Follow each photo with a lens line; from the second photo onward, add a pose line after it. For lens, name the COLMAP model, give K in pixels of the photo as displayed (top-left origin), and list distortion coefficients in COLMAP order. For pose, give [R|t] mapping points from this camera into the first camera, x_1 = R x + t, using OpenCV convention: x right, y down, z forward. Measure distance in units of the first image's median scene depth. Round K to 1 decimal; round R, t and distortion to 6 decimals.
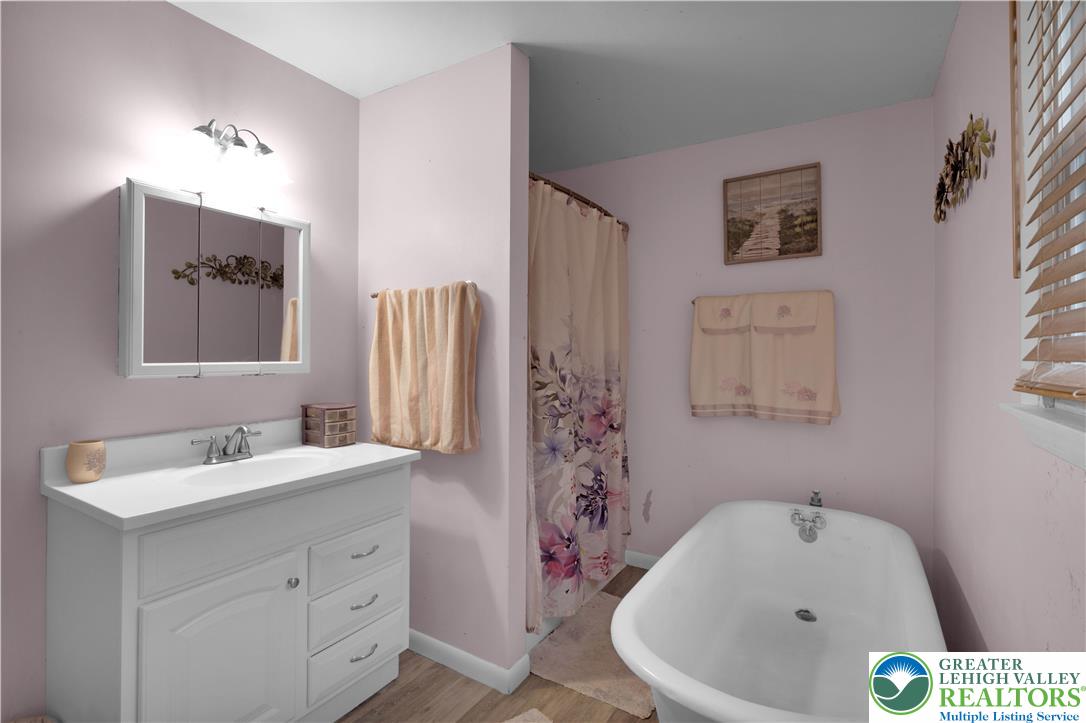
lens RADIAL K [[521.0, 0, 540.7], [0, 521.0, 350.5], [0, 0, 1]] dist [0.000157, 0.000001]
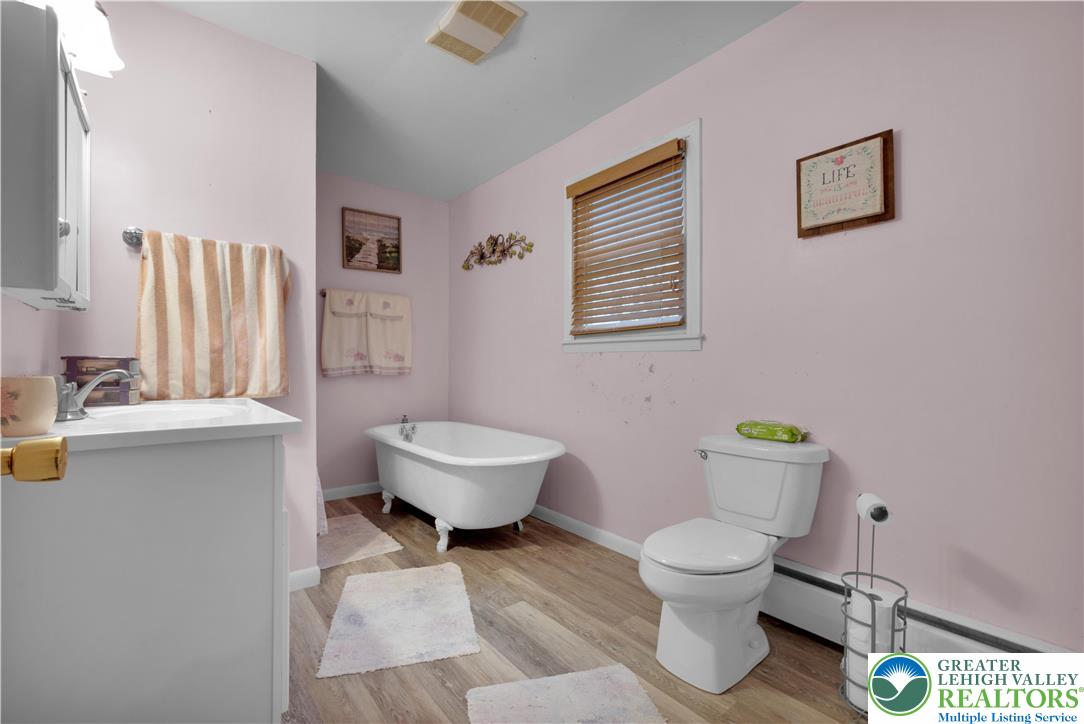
lens RADIAL K [[463.4, 0, 542.0], [0, 463.4, 362.0], [0, 0, 1]] dist [0.000699, 0.000032]
pose [[0.329012, -0.005480, 0.944310, -0.695810], [-0.000955, 0.999981, 0.006136, 0.086148], [-0.944325, -0.002921, 0.329001, 0.091809]]
